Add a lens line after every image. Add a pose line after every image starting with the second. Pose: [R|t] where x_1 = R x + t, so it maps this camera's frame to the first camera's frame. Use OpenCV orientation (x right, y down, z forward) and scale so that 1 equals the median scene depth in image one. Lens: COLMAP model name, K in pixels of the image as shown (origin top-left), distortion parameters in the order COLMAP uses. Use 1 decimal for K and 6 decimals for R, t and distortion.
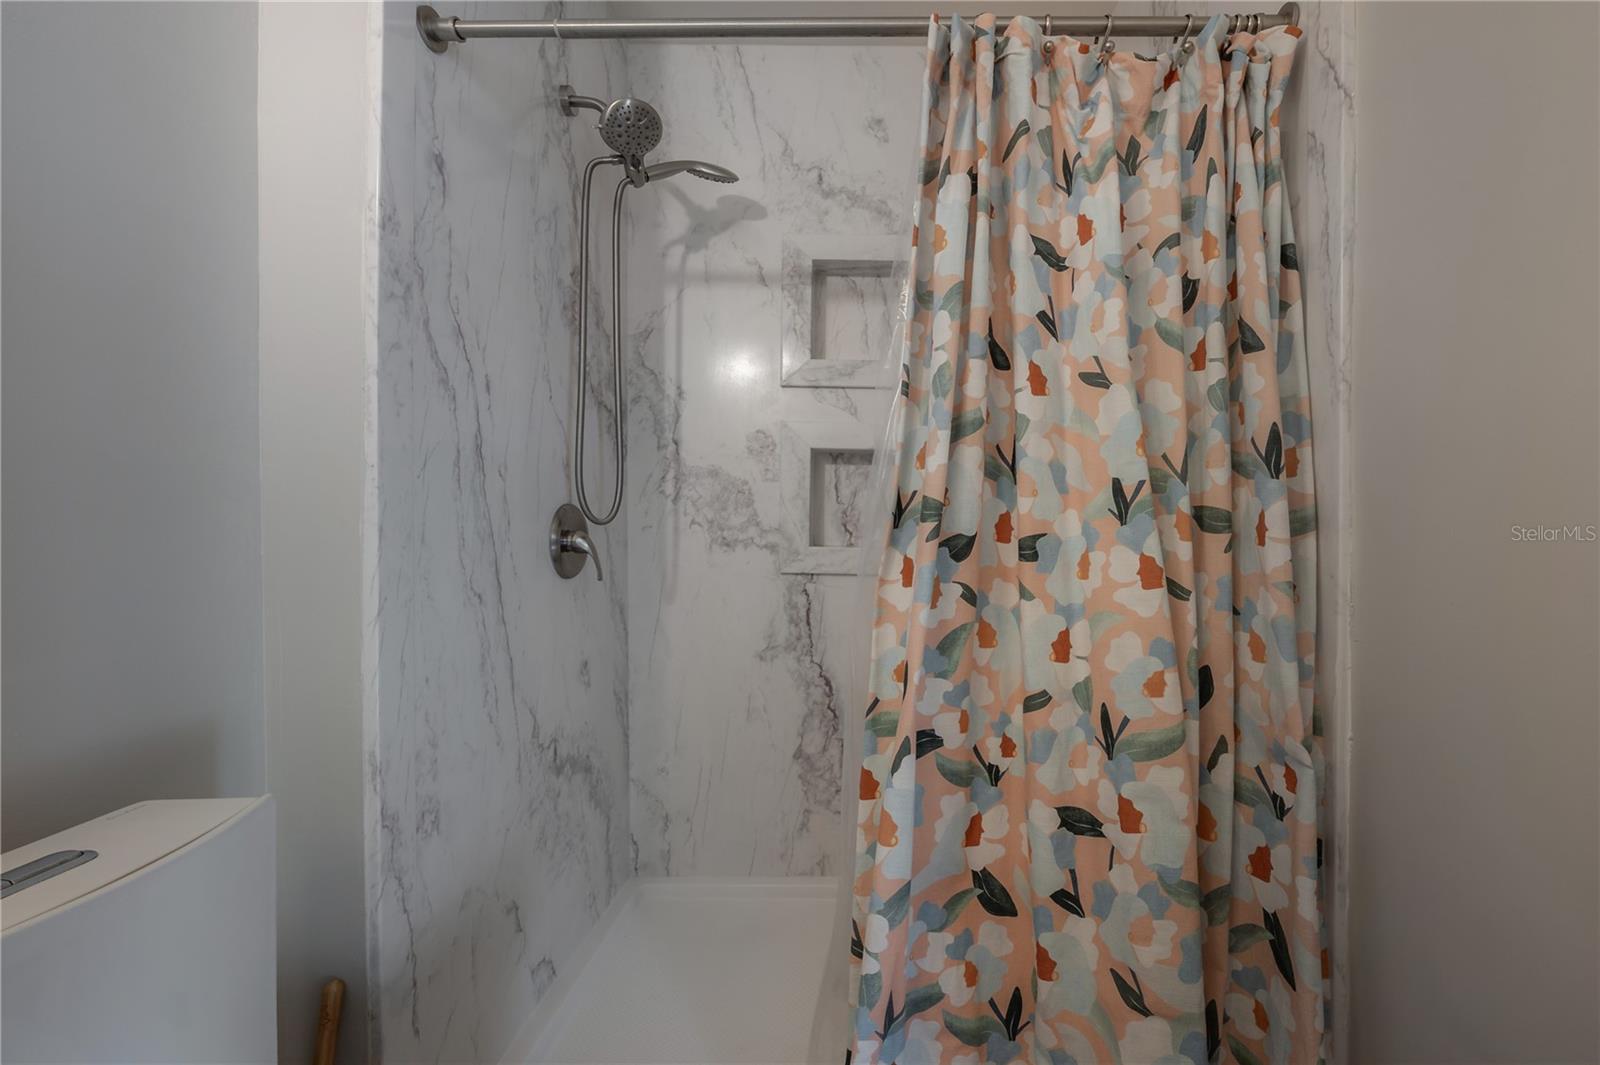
lens RADIAL K [[552.0, 0, 800.7], [0, 552.0, 516.4], [0, 0, 1]] dist [-0.005818, -0.000003]
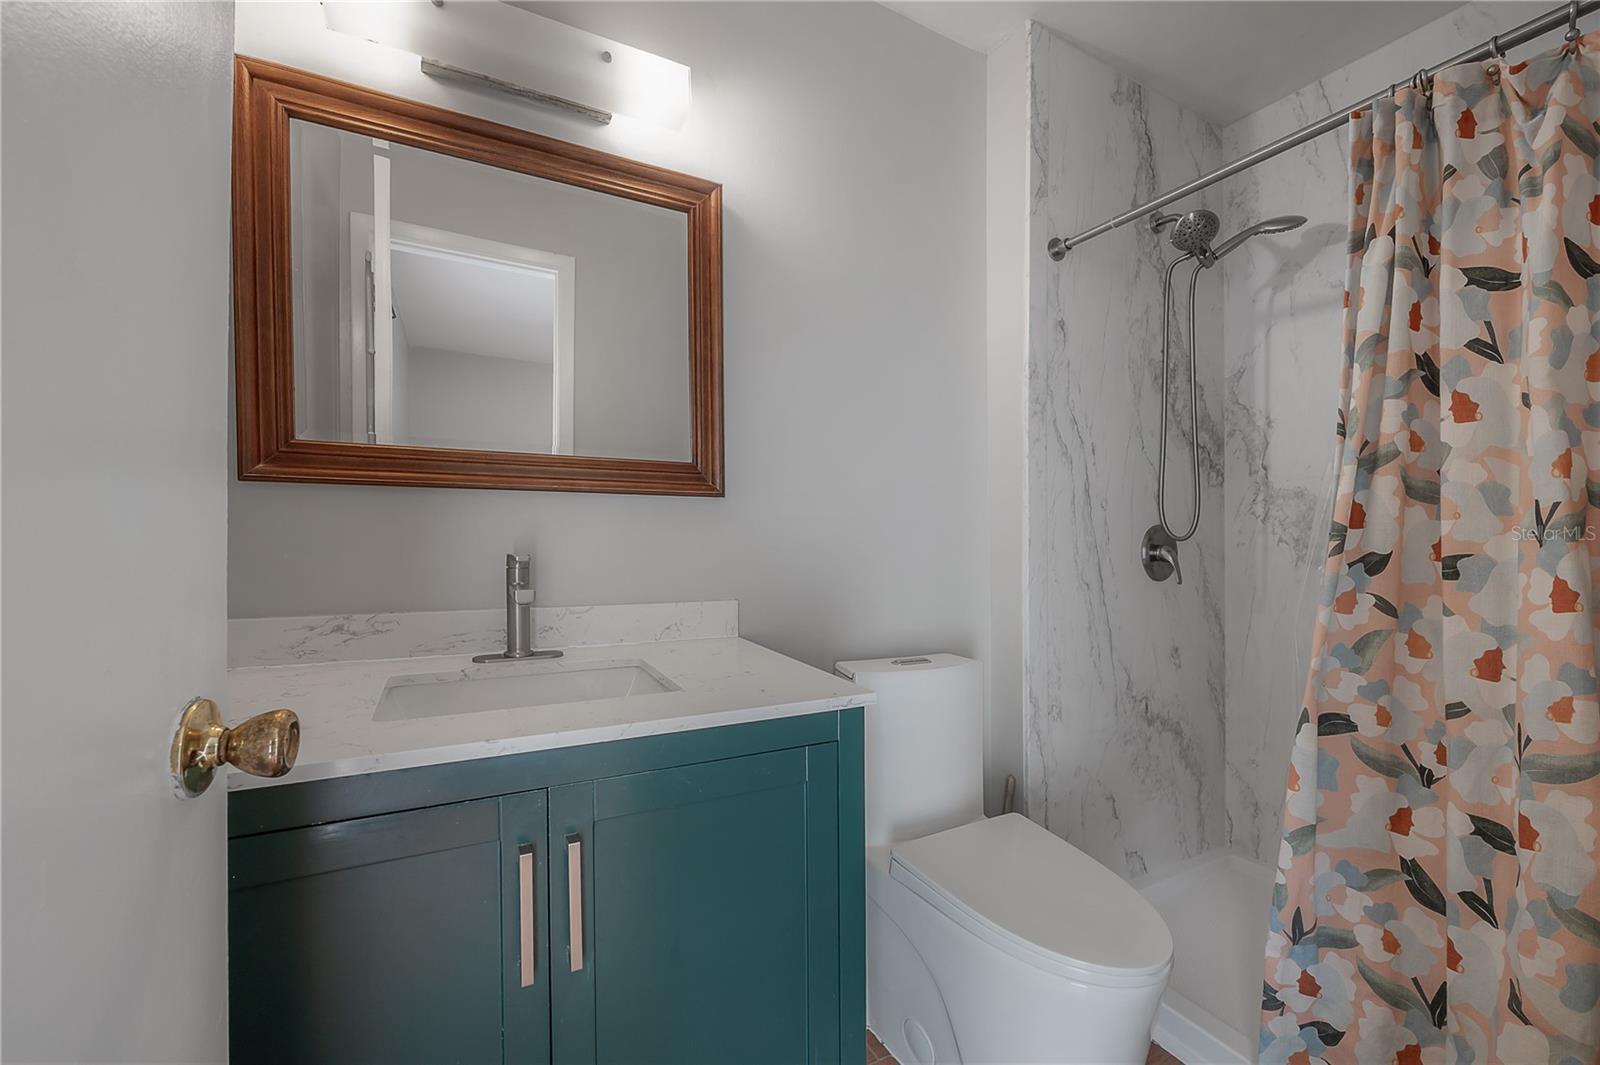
lens RADIAL K [[644.2, 0, 796.1], [0, 644.2, 519.9], [0, 0, 1]] dist [-0.000966, 0.000014]
pose [[0.384536, -0.014209, -0.923001, 1.049523], [-0.003835, 0.999848, -0.016990, -0.007918], [0.923102, 0.010073, 0.384423, -0.630119]]
